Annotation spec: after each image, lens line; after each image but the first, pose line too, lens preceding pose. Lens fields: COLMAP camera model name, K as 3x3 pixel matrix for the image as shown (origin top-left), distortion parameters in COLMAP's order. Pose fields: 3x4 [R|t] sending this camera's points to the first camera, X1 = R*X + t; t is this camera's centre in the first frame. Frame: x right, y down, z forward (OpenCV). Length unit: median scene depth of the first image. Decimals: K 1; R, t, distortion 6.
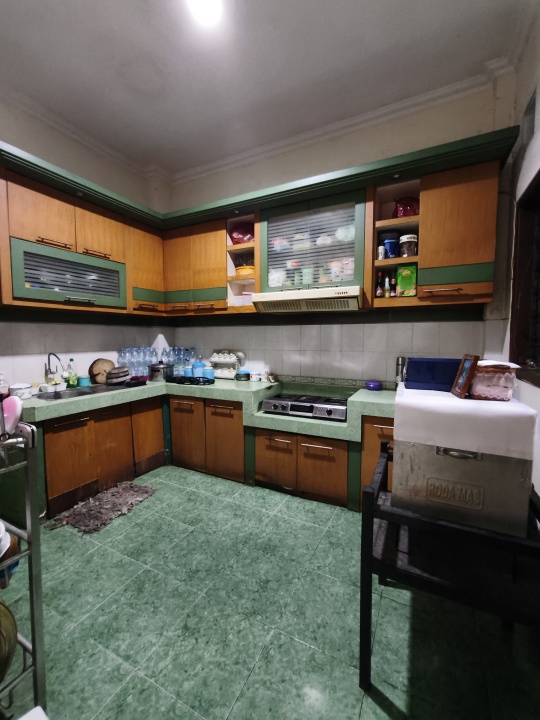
lens RADIAL K [[308.5, 0, 270.0], [0, 308.5, 360.0], [0, 0, 1]] dist [-0.012924, -0.000112]
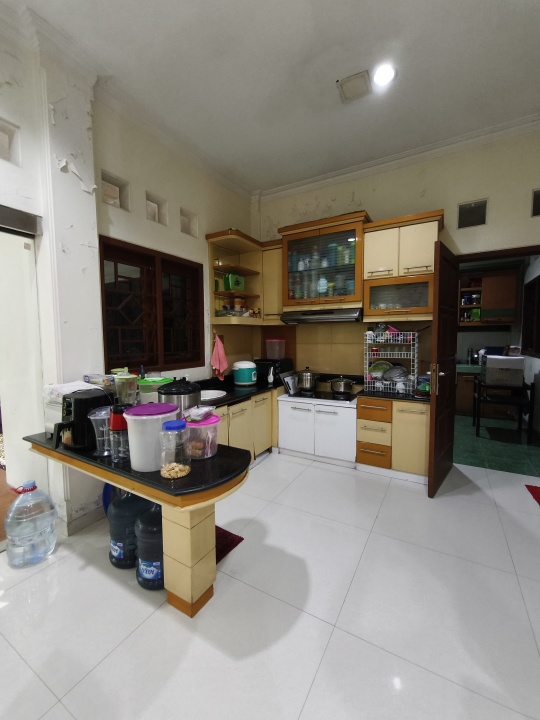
lens RADIAL K [[302.4, 0, 270.0], [0, 302.4, 360.0], [0, 0, 1]] dist [-0.000818, 0.000185]
pose [[0.998629, -0.003281, -0.052252, -1.022216], [0.003755, 0.999953, 0.008985, 0.060877], [0.052220, -0.009169, 0.998594, -1.414436]]
